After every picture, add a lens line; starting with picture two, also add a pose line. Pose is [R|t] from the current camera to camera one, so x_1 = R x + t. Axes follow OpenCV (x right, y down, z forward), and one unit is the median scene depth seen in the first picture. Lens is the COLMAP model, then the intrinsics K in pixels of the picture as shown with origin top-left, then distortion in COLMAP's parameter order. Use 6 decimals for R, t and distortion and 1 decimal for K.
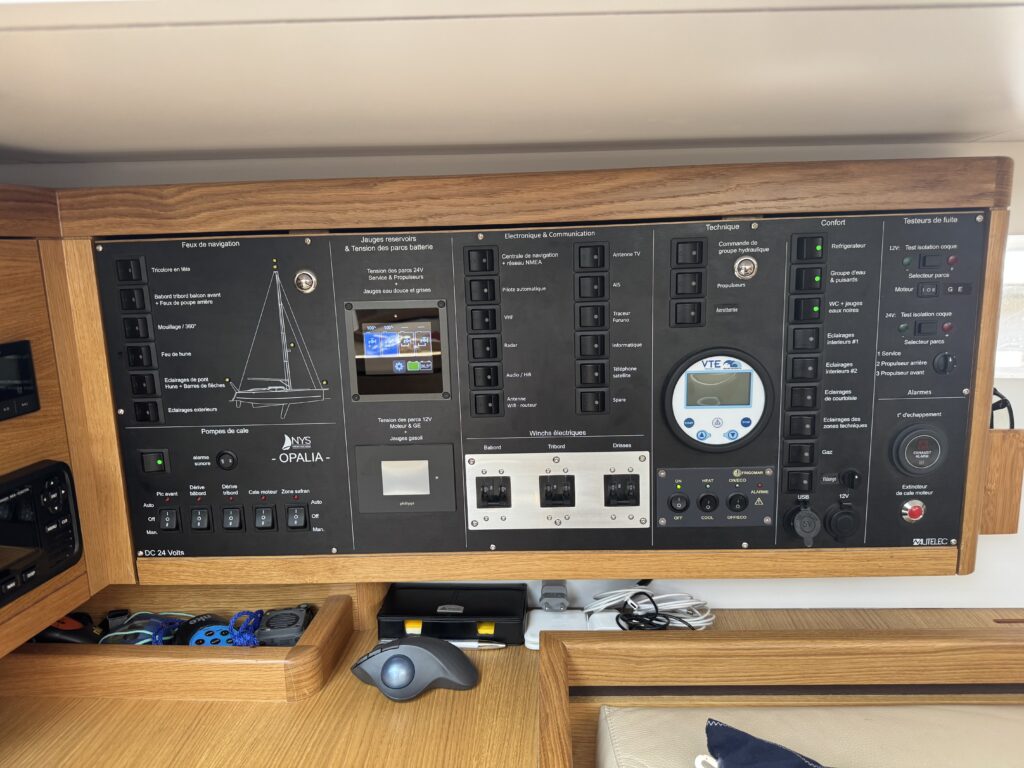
lens RADIAL K [[716.3, 0, 511.9], [0, 716.3, 385.5], [0, 0, 1]] dist [0.132233, -0.225645]
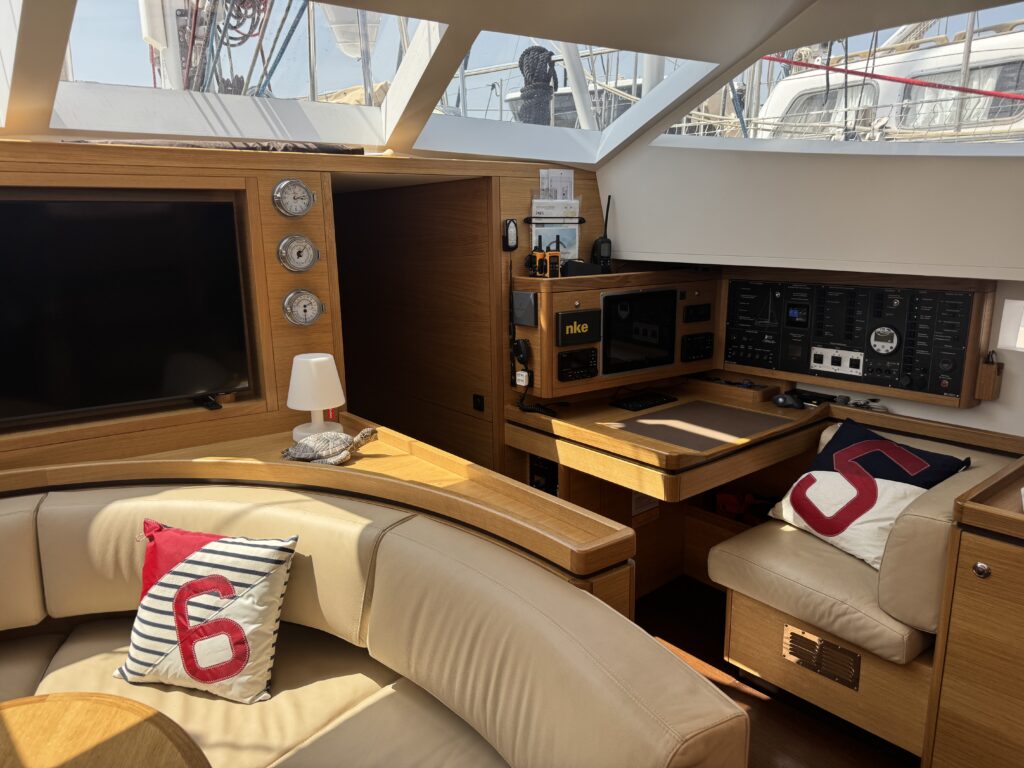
lens RADIAL K [[716.3, 0, 511.9], [0, 716.3, 385.5], [0, 0, 1]] dist [0.132233, -0.225645]
pose [[0.674157, 0.181351, -0.715977, 1.556074], [-0.135524, 0.983302, 0.121453, 0.049045], [0.726047, 0.015154, 0.687478, -2.561853]]
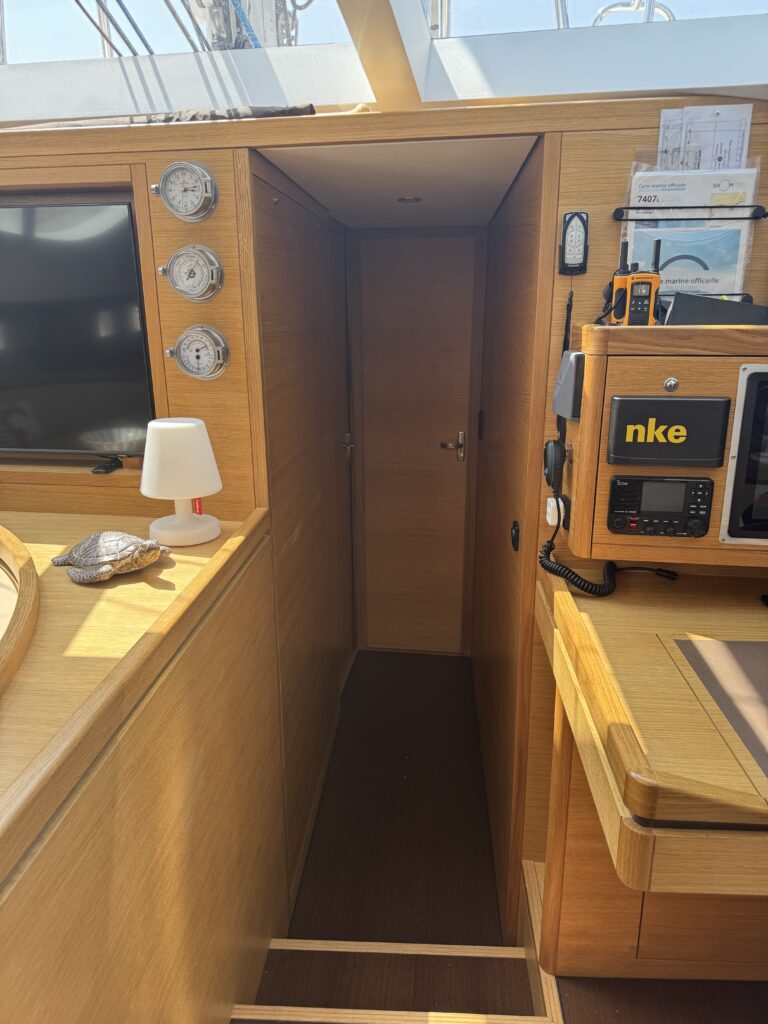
lens RADIAL K [[723.6, 0, 384.0], [0, 723.6, 512.0], [0, 0, 1]] dist [0.074931, -0.109513]
pose [[-0.015699, 0.307886, -0.951294, 0.960829], [-0.165209, 0.937535, 0.306160, -0.087358], [0.986134, 0.161968, 0.036147, -0.669822]]
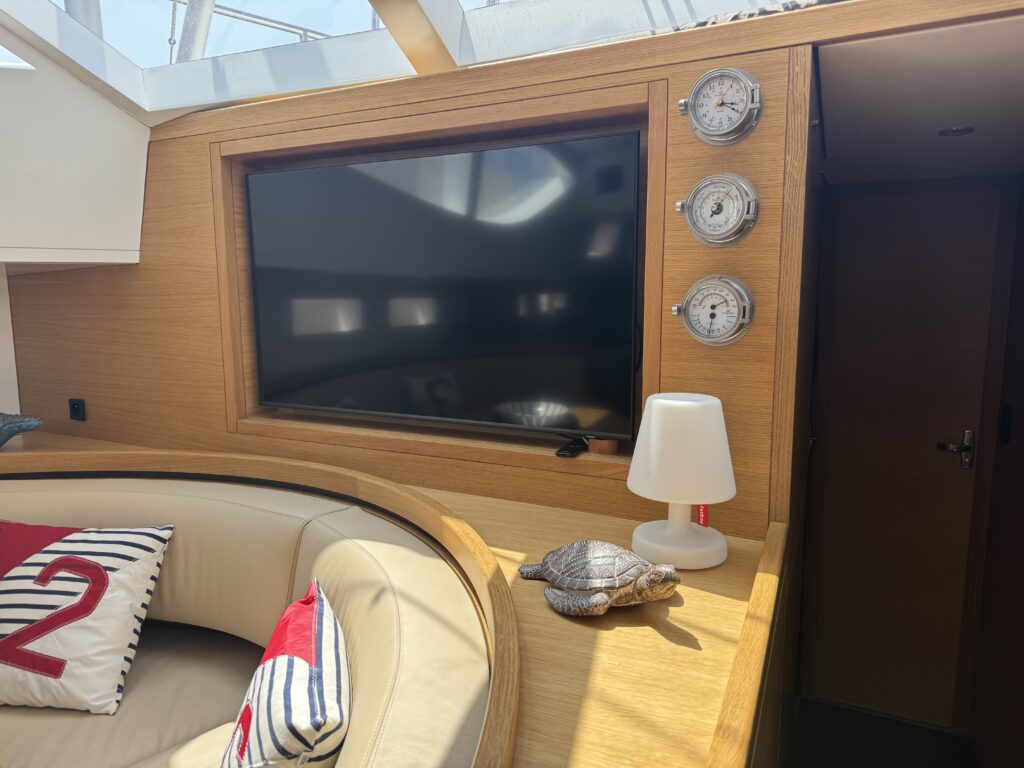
lens RADIAL K [[723.6, 0, 512.1], [0, 723.6, 391.1], [0, 0, 1]] dist [0.074931, -0.109513]
pose [[-0.343233, 0.162660, -0.925058, 0.494280], [-0.146644, 0.963532, 0.223836, 0.088776], [0.927732, 0.212482, -0.306863, -1.069046]]
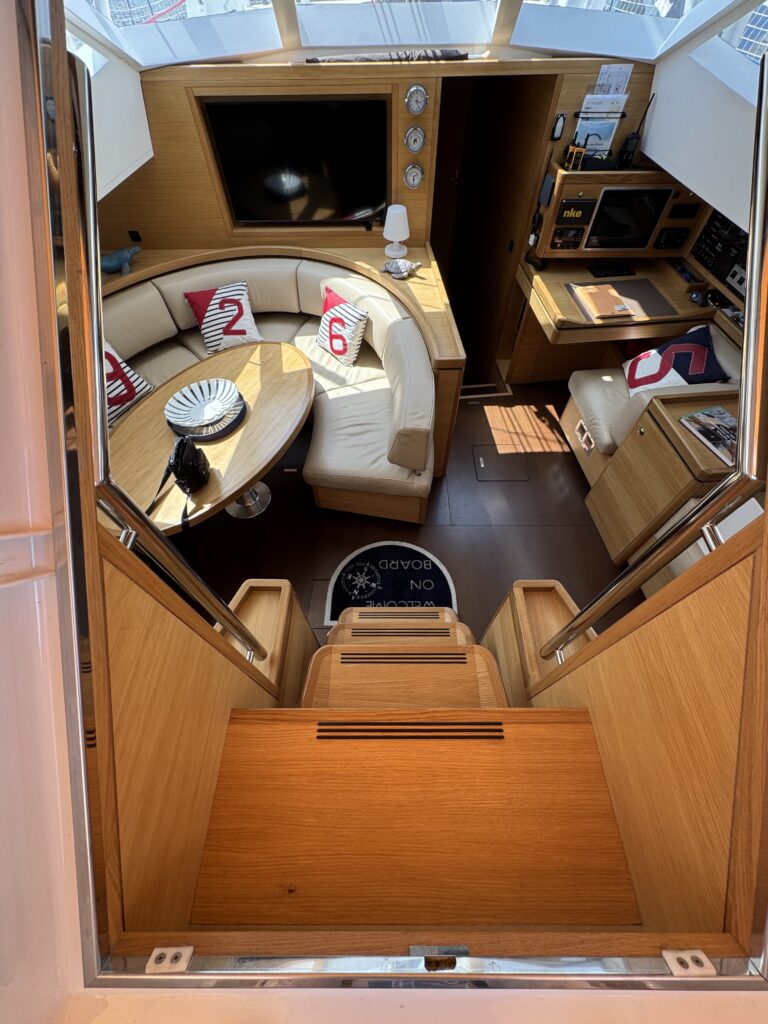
lens RADIAL K [[405.8, 0, 384.0], [0, 405.8, 512.0], [0, 0, 1]] dist [-0.001800, -0.001008]
pose [[0.136636, 0.835168, -0.532753, 2.621842], [-0.165337, 0.549479, 0.818985, -0.883057], [0.976726, -0.023819, 0.213163, -2.123084]]
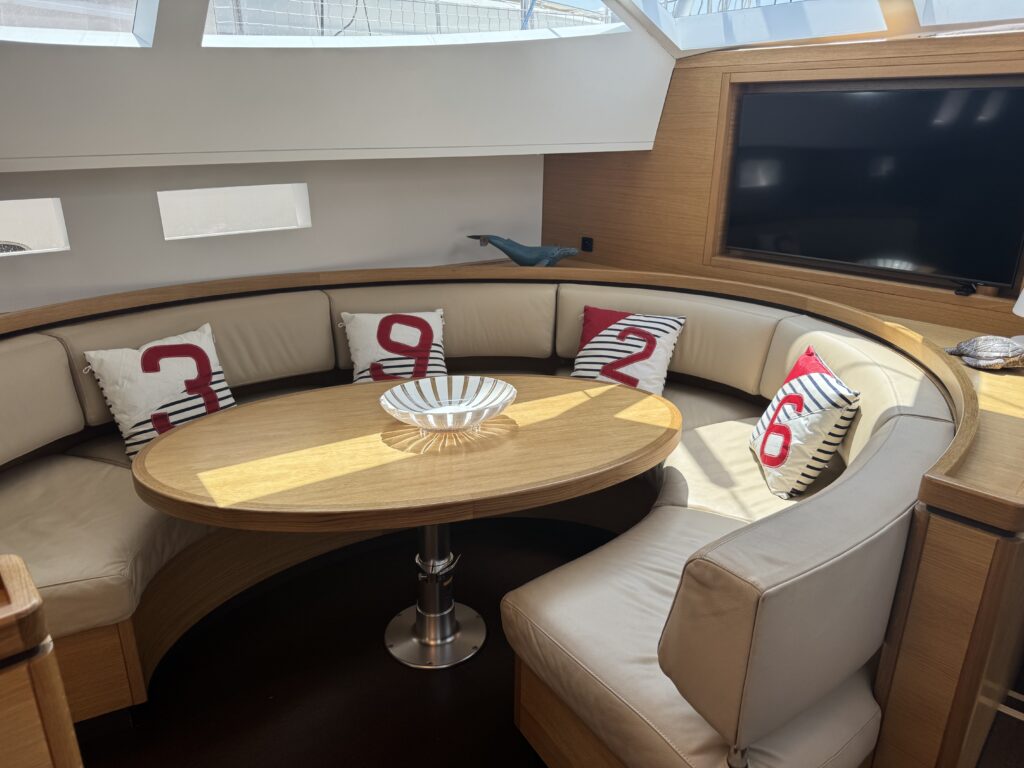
lens RADIAL K [[723.6, 0, 512.1], [0, 723.6, 391.1], [0, 0, 1]] dist [0.074931, -0.109513]
pose [[-0.633937, 0.282482, -0.719950, 2.154666], [-0.127273, 0.880111, 0.457391, -0.138820], [0.762841, 0.381587, -0.521982, -1.160638]]
